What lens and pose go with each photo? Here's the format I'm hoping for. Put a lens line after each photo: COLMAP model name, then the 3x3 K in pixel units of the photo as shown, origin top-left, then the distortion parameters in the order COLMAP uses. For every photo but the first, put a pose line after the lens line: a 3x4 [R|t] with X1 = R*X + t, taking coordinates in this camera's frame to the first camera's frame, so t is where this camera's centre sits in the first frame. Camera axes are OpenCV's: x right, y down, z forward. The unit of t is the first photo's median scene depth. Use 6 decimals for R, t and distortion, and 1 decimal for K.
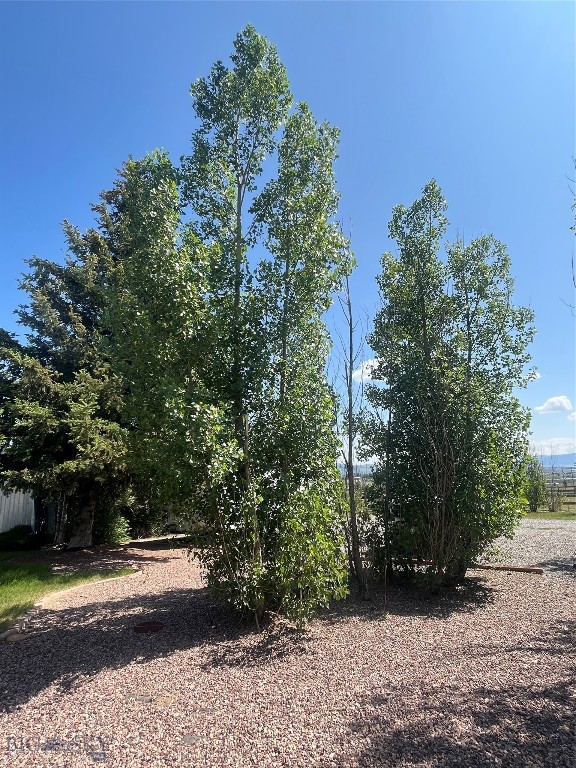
lens RADIAL K [[432.6, 0, 310.0], [0, 432.6, 382.3], [0, 0, 1]] dist [-0.002422, -0.002809]
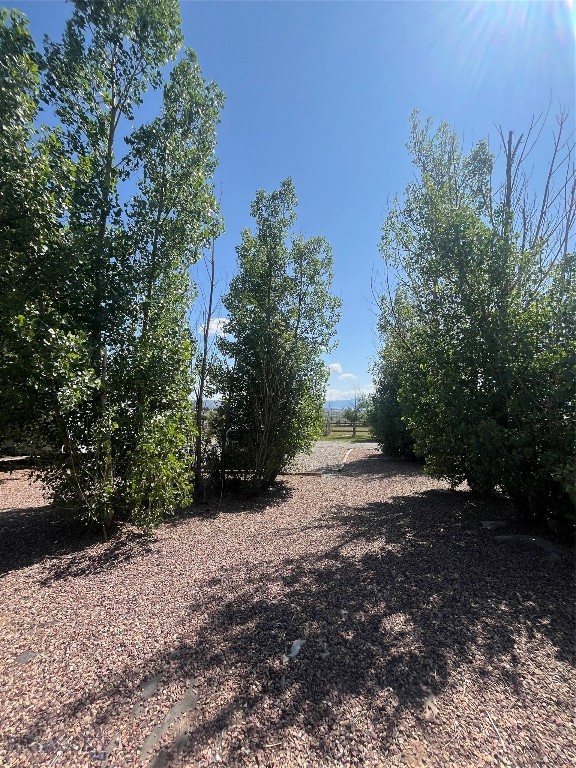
lens RADIAL K [[302.9, 0, 288.0], [0, 302.9, 384.0], [0, 0, 1]] dist [0.000172, -0.000096]
pose [[0.904901, 0.074220, 0.419100, -0.047743], [-0.127147, 0.986854, 0.099763, 0.033803], [-0.406187, -0.143563, 0.902442, 0.146424]]
